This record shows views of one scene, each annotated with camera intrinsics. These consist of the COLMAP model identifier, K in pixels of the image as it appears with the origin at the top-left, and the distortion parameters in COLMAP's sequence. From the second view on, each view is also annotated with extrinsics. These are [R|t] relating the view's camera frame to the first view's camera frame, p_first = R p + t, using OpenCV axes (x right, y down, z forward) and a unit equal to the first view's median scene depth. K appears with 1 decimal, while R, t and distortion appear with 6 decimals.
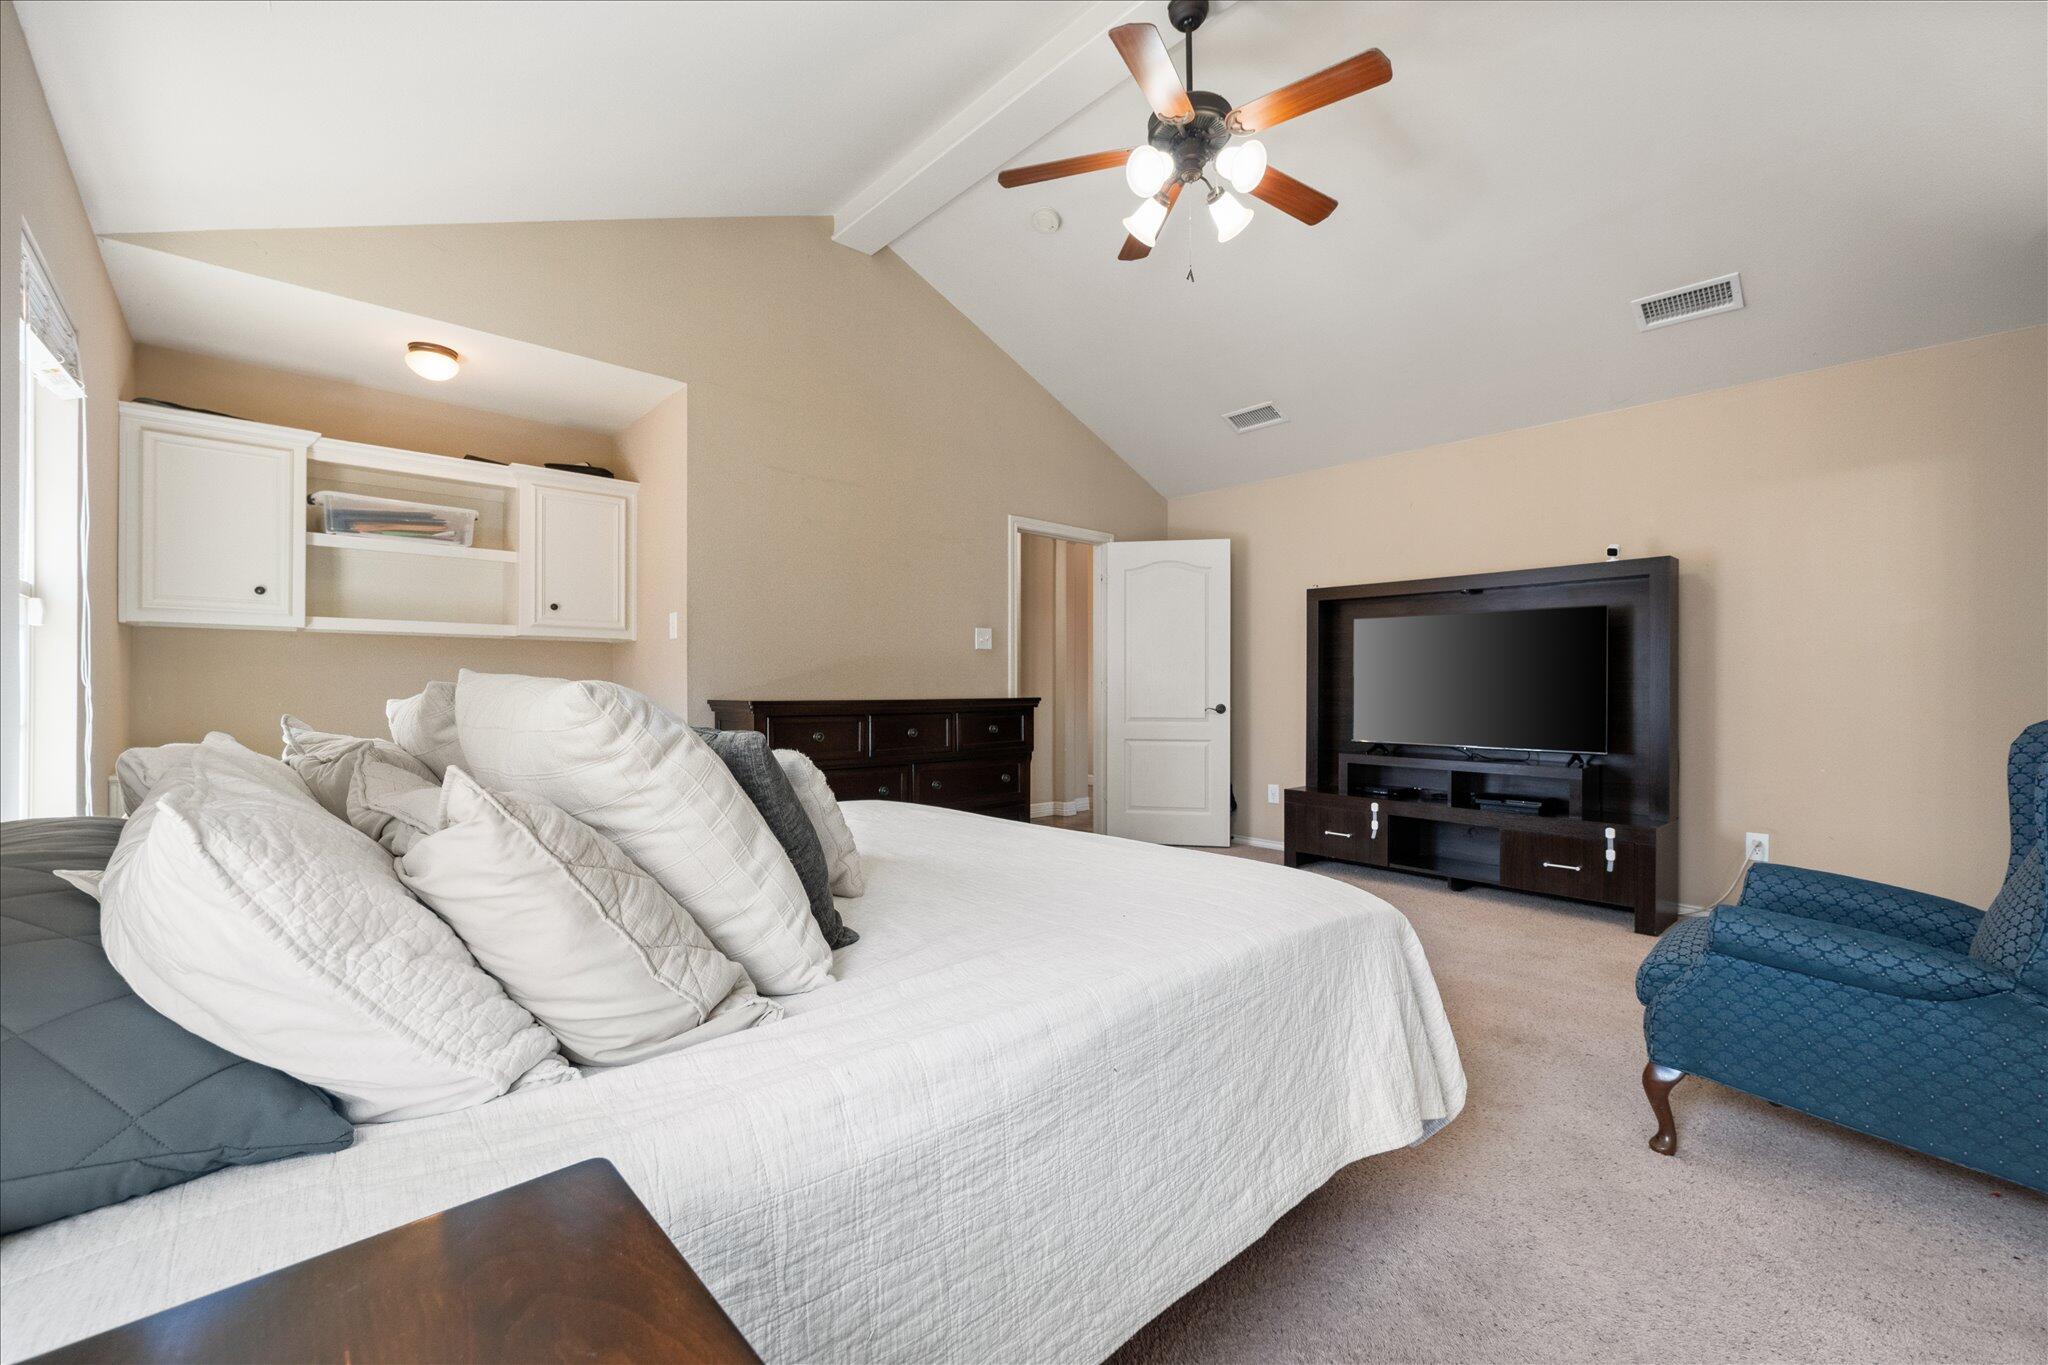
lens RADIAL K [[812.4, 0, 1024.0], [0, 812.4, 687.9], [0, 0, 1]] dist [0.002658, -0.000285]
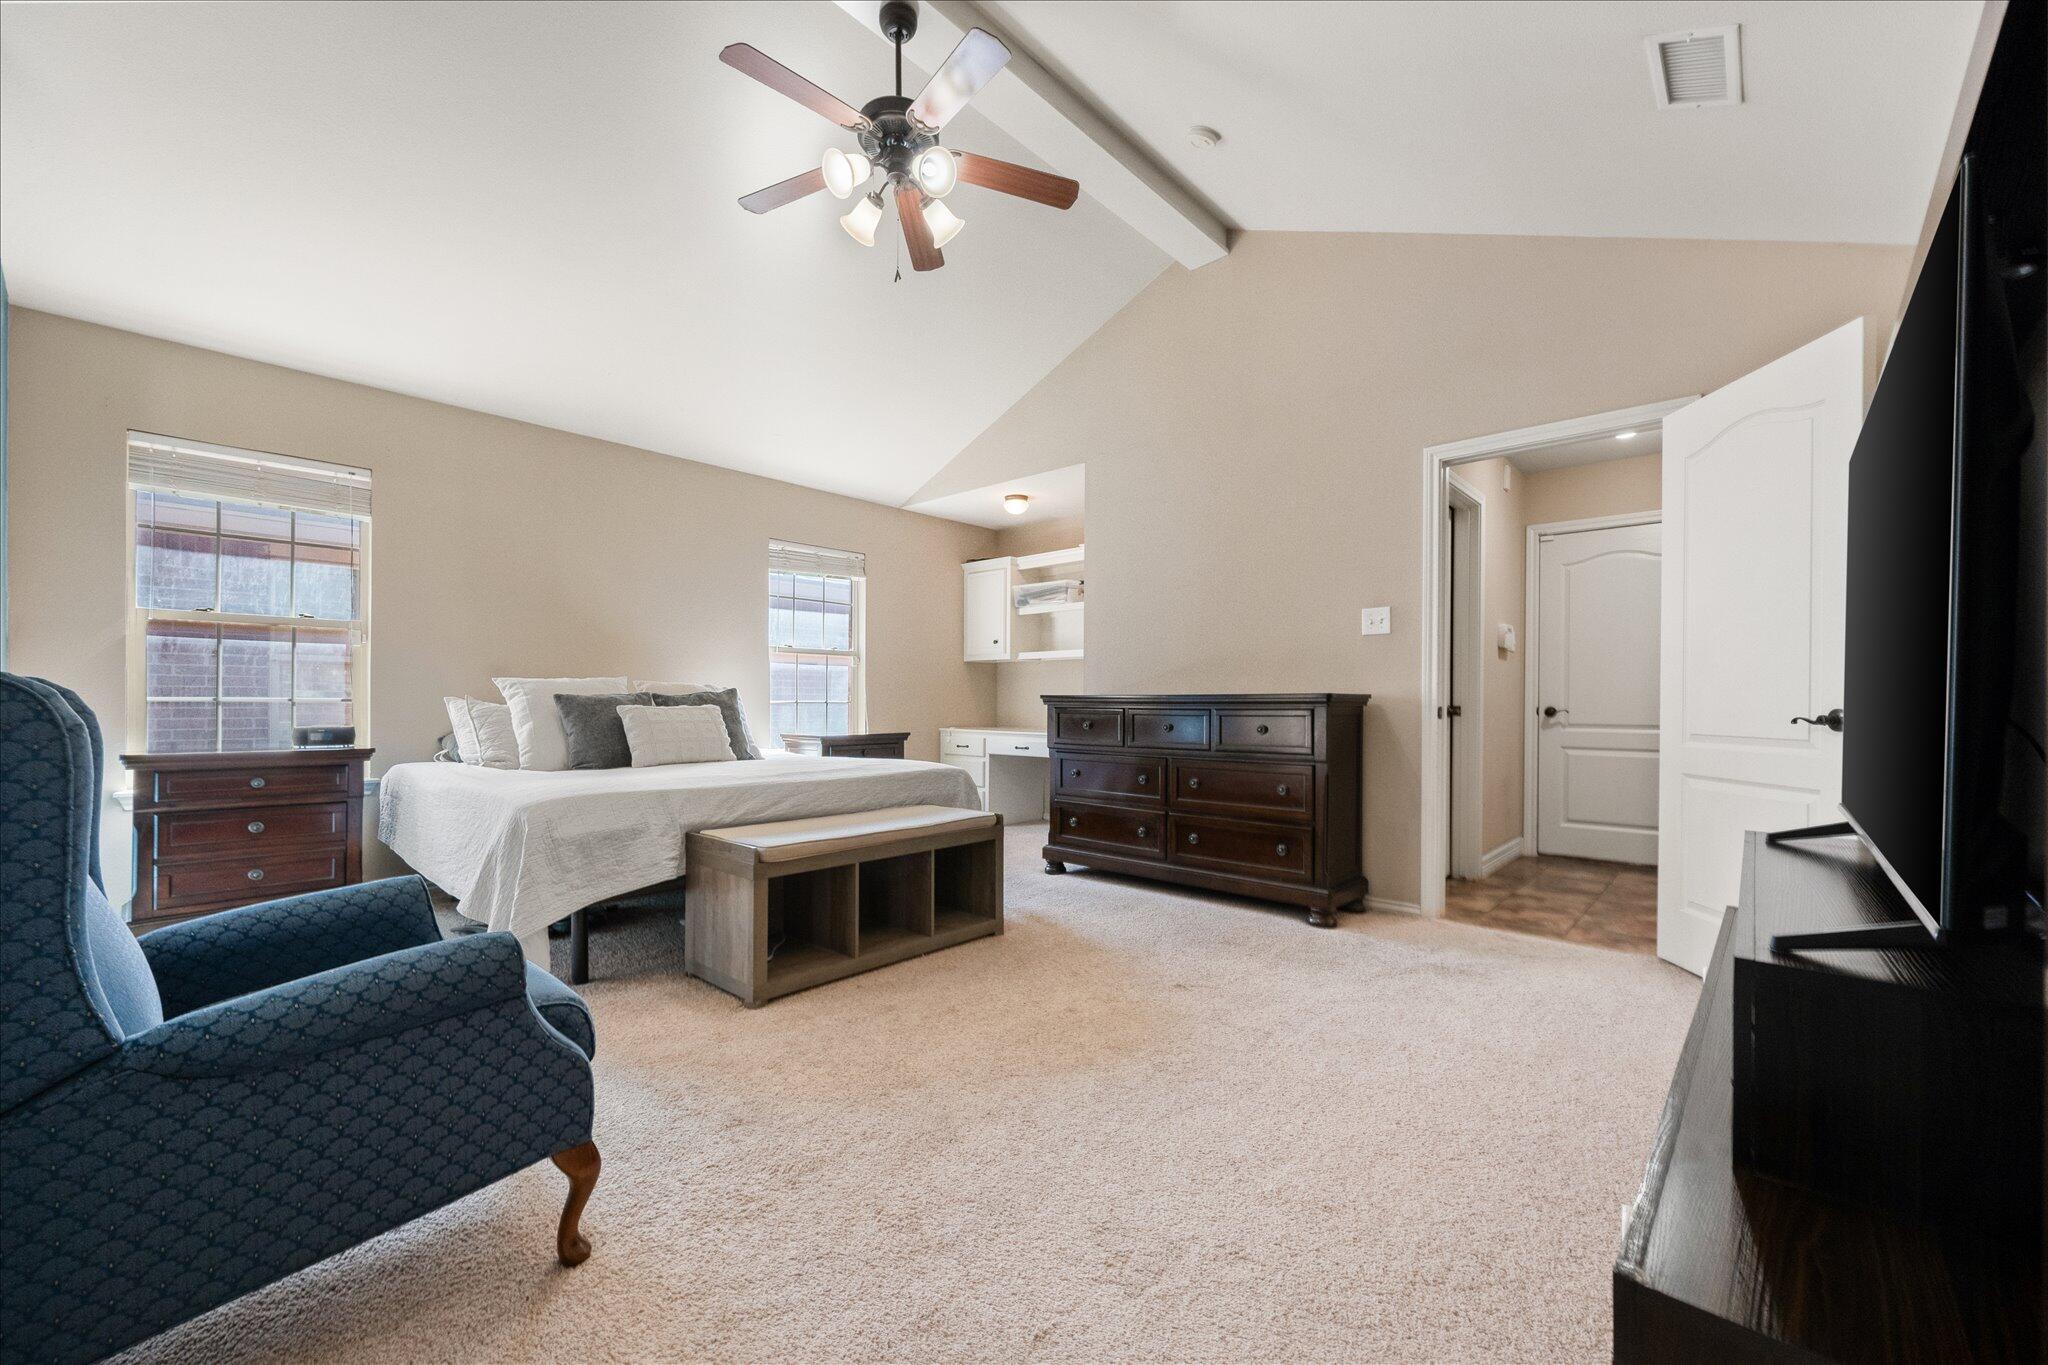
lens RADIAL K [[812.4, 0, 1024.3], [0, 812.4, 694.2], [0, 0, 1]] dist [0.002658, -0.000285]
pose [[0.072111, -0.007124, -0.997371, 0.711718], [-0.000927, 0.999974, -0.007209, 0.017490], [0.997396, 0.001444, 0.072102, 0.598763]]
